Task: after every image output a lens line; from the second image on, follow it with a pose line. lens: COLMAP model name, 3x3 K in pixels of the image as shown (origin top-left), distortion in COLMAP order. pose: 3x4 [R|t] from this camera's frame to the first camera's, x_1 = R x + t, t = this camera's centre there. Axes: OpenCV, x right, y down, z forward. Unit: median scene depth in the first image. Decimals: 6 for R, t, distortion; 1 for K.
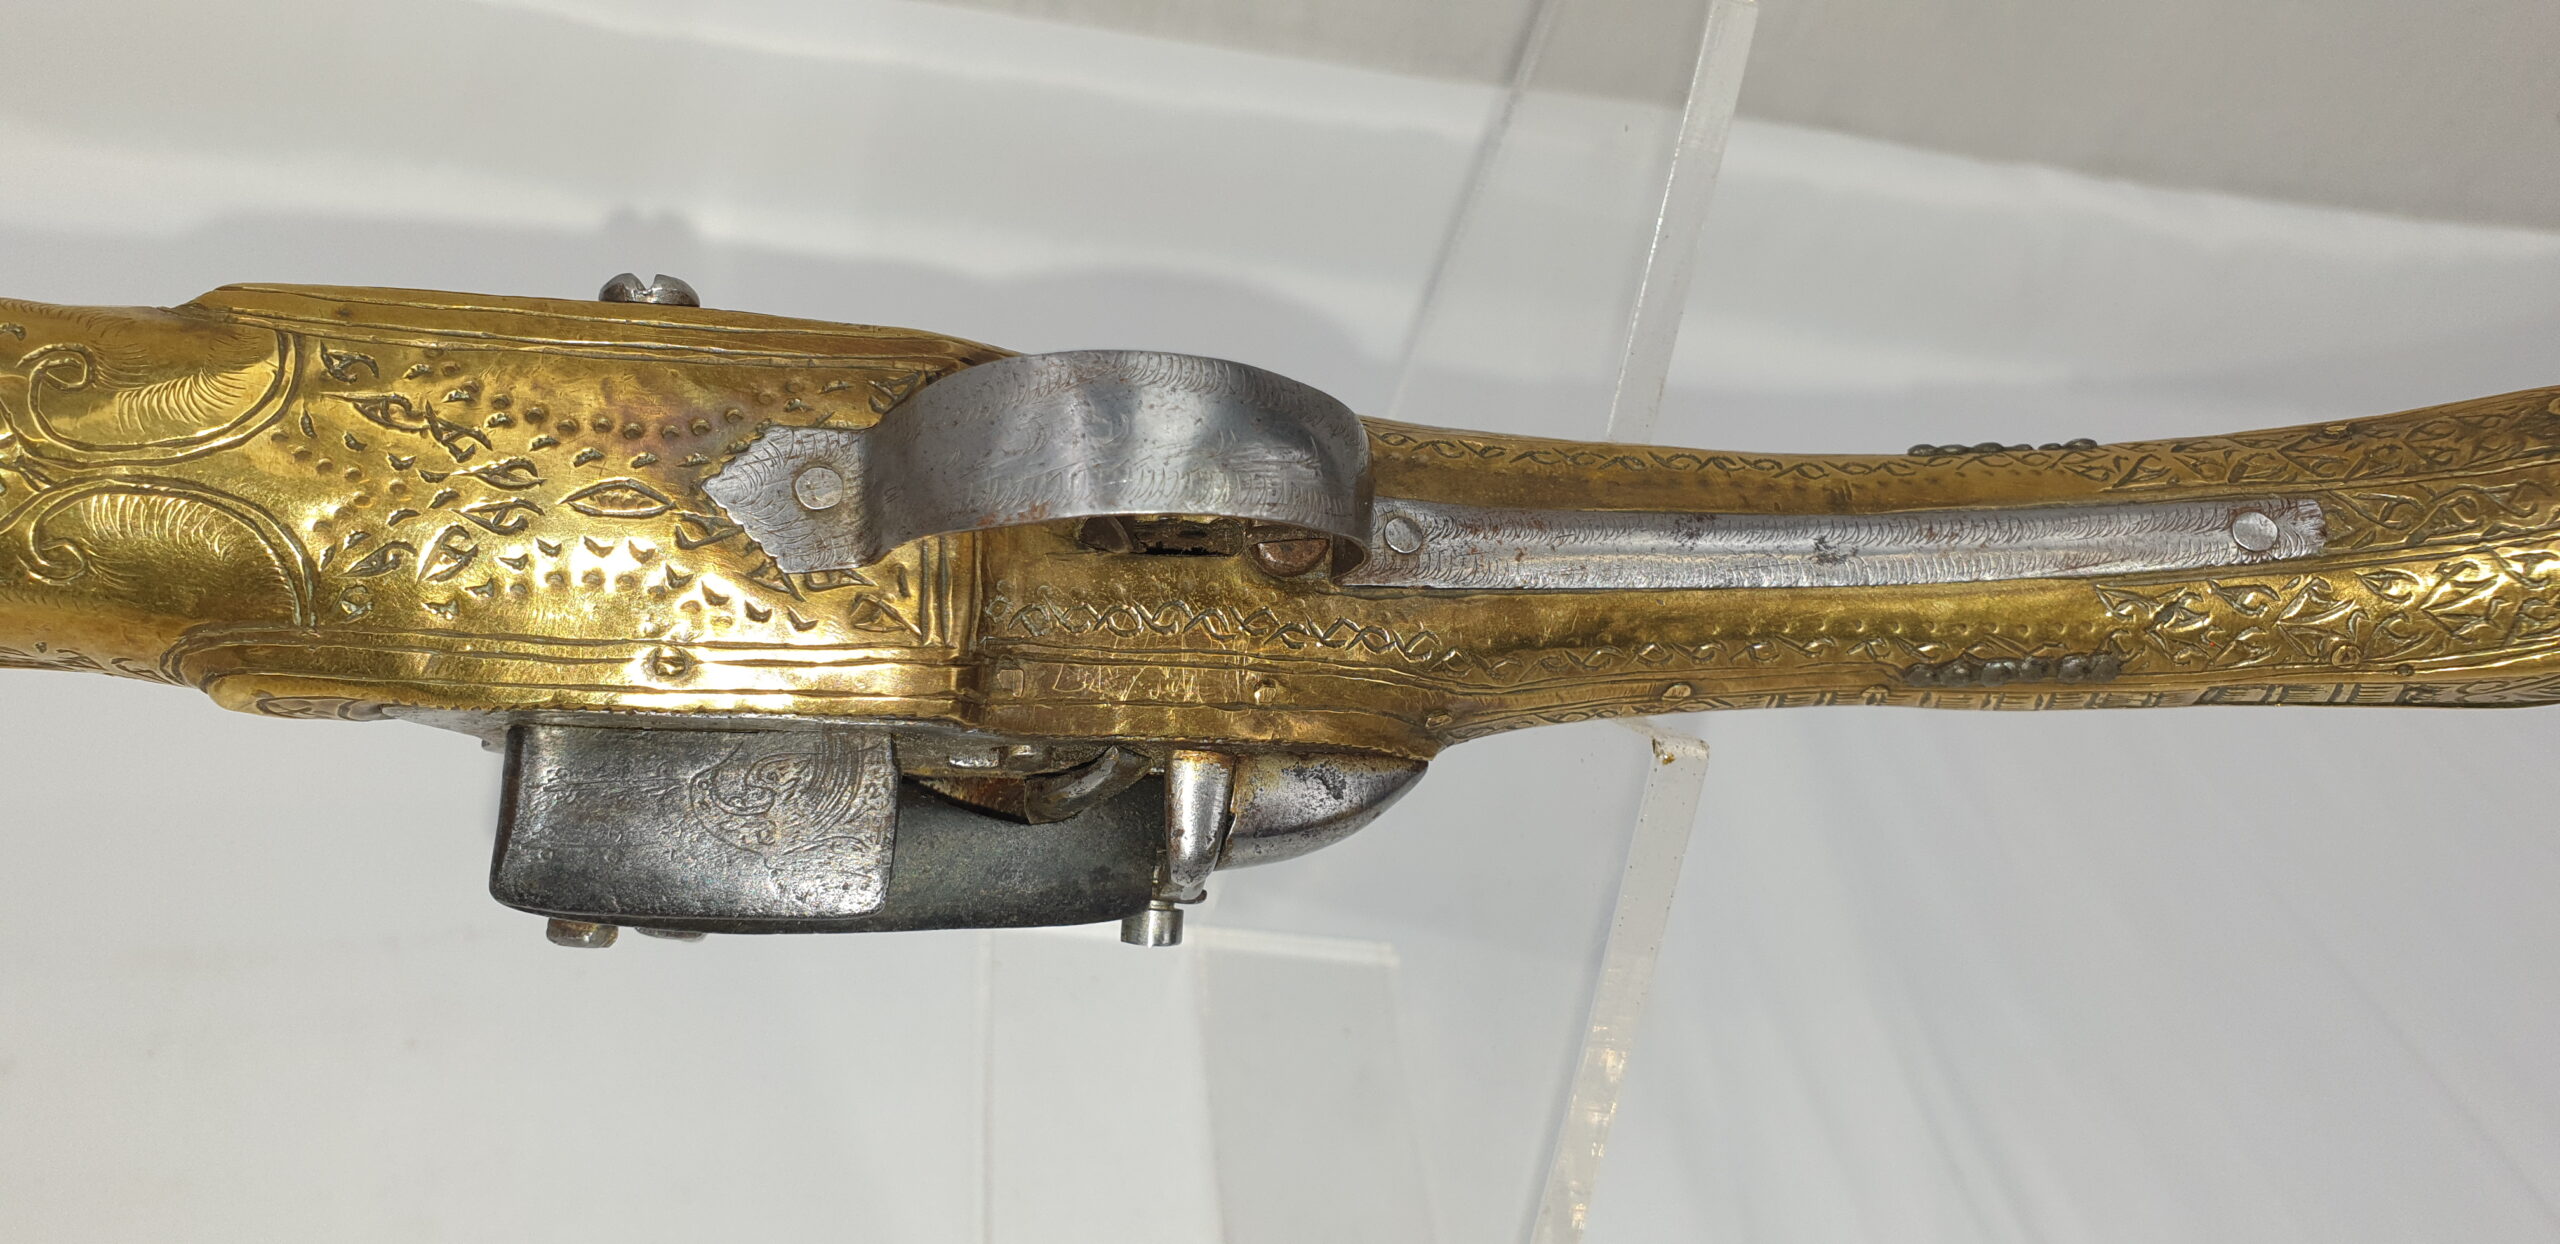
lens RADIAL K [[1929.3, 0, 1270.3], [0, 1929.3, 604.3], [0, 0, 1]] dist [0.021956, -0.008696]
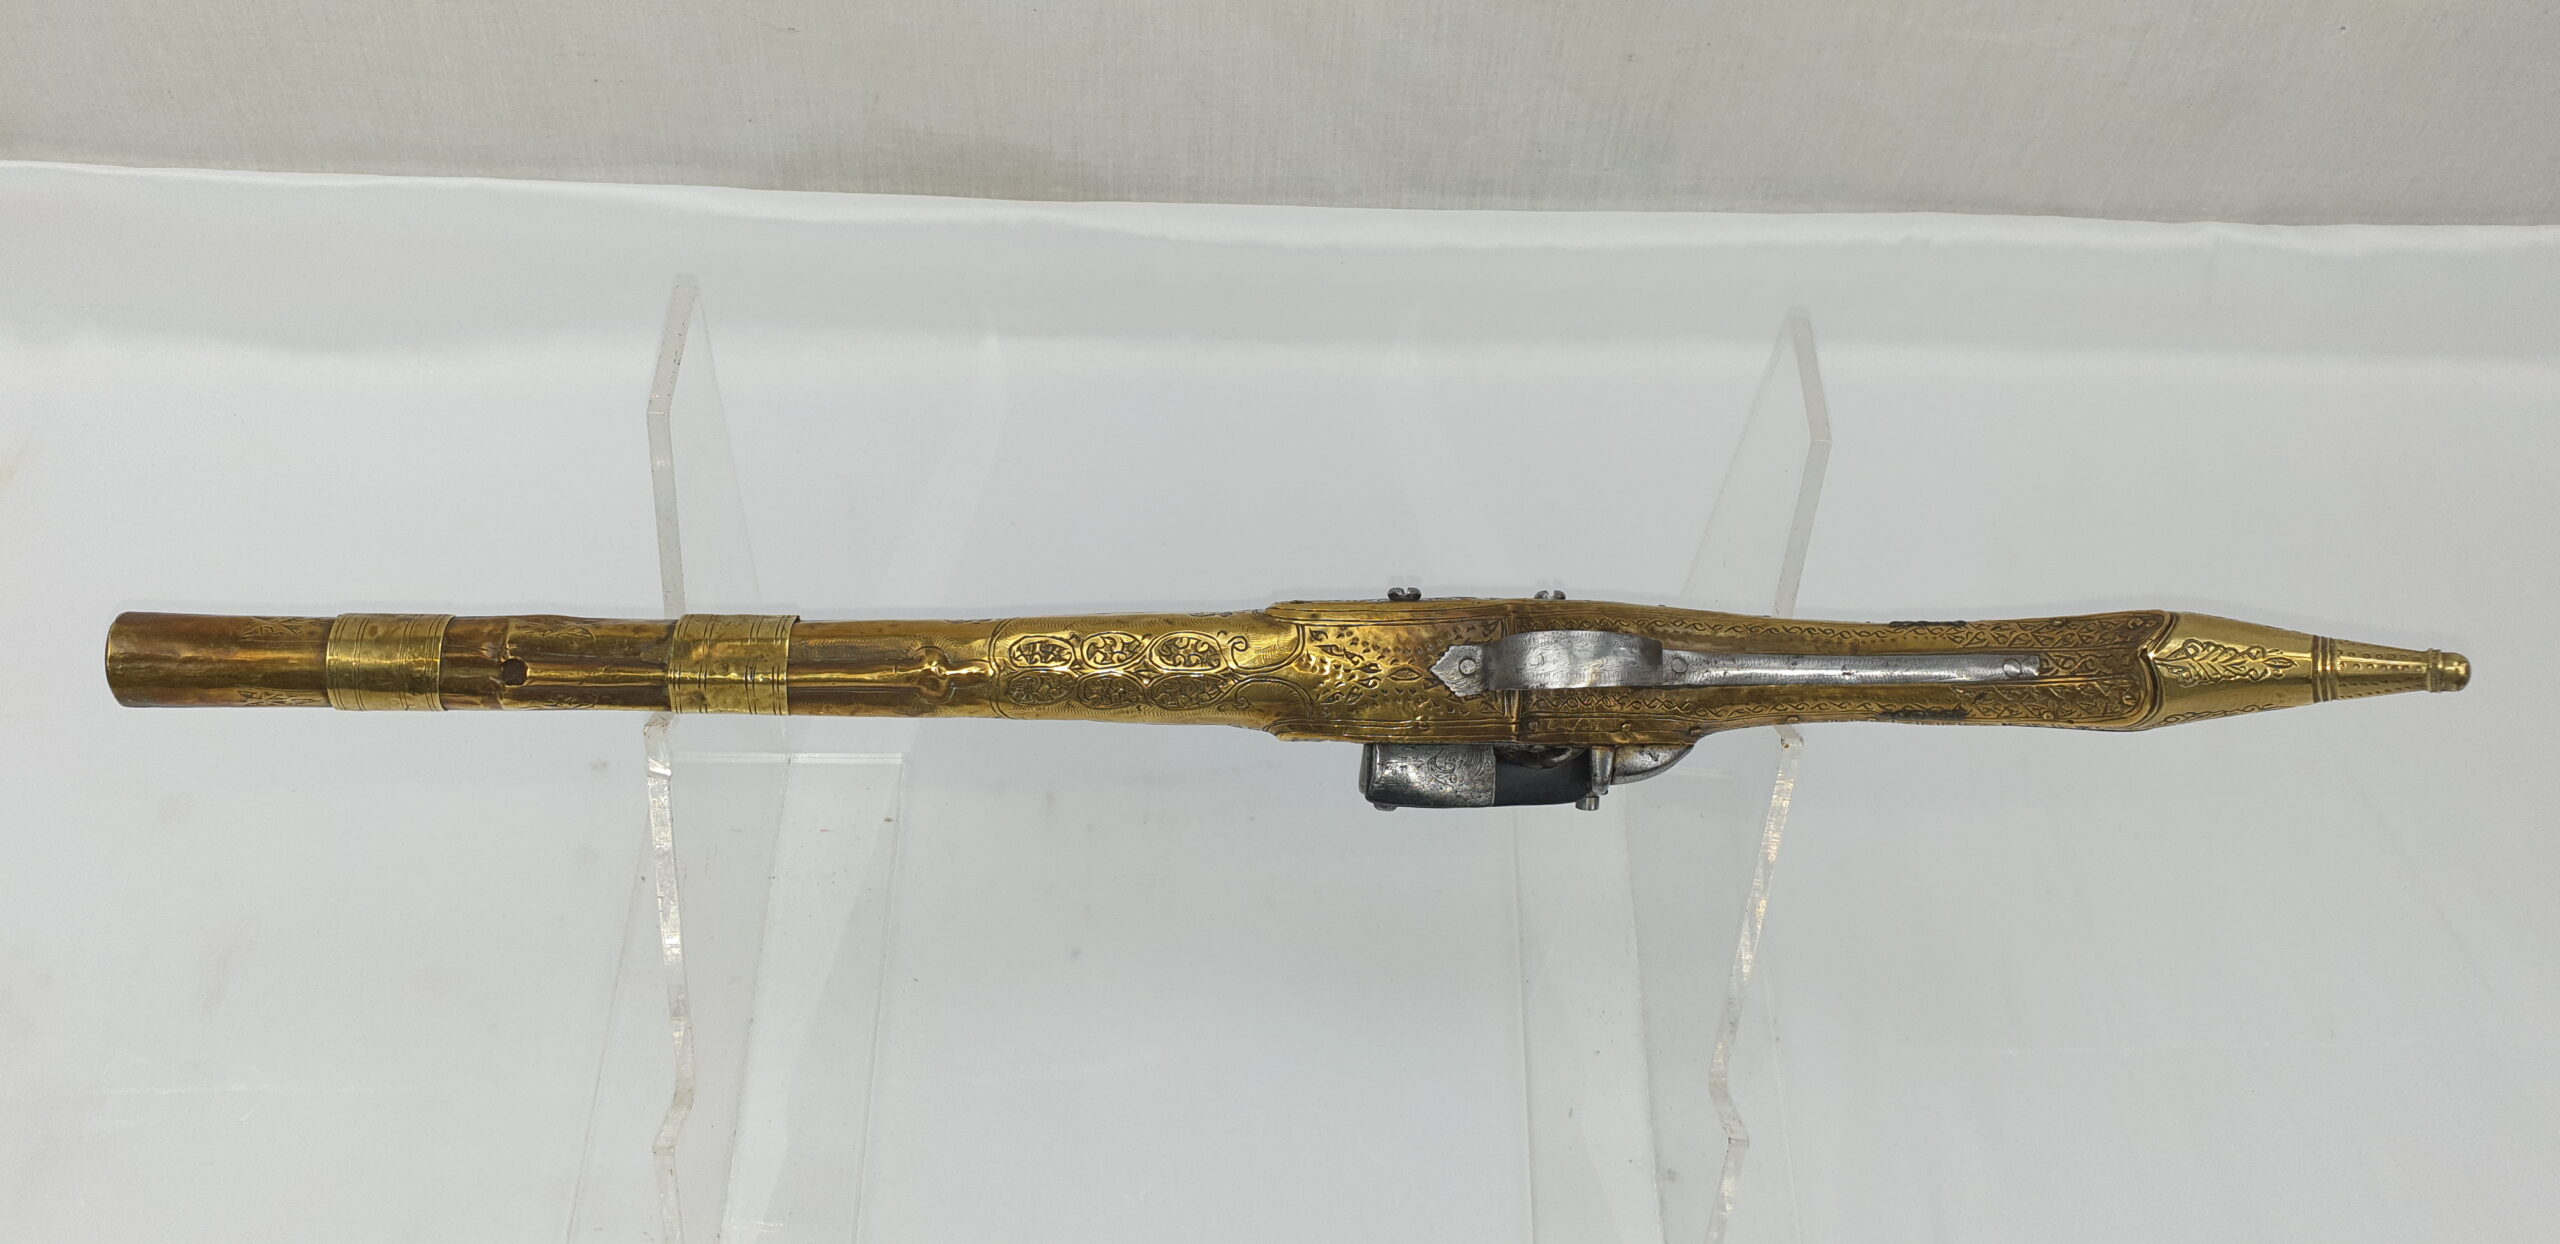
lens RADIAL K [[1929.3, 0, 1300.1], [0, 1929.3, 627.5], [0, 0, 1]] dist [0.021956, -0.008696]
pose [[0.972873, -0.002014, -0.231329, 0.175131], [0.043206, 0.983949, 0.173140, -0.568014], [0.227268, -0.178438, 0.957345, -1.650813]]
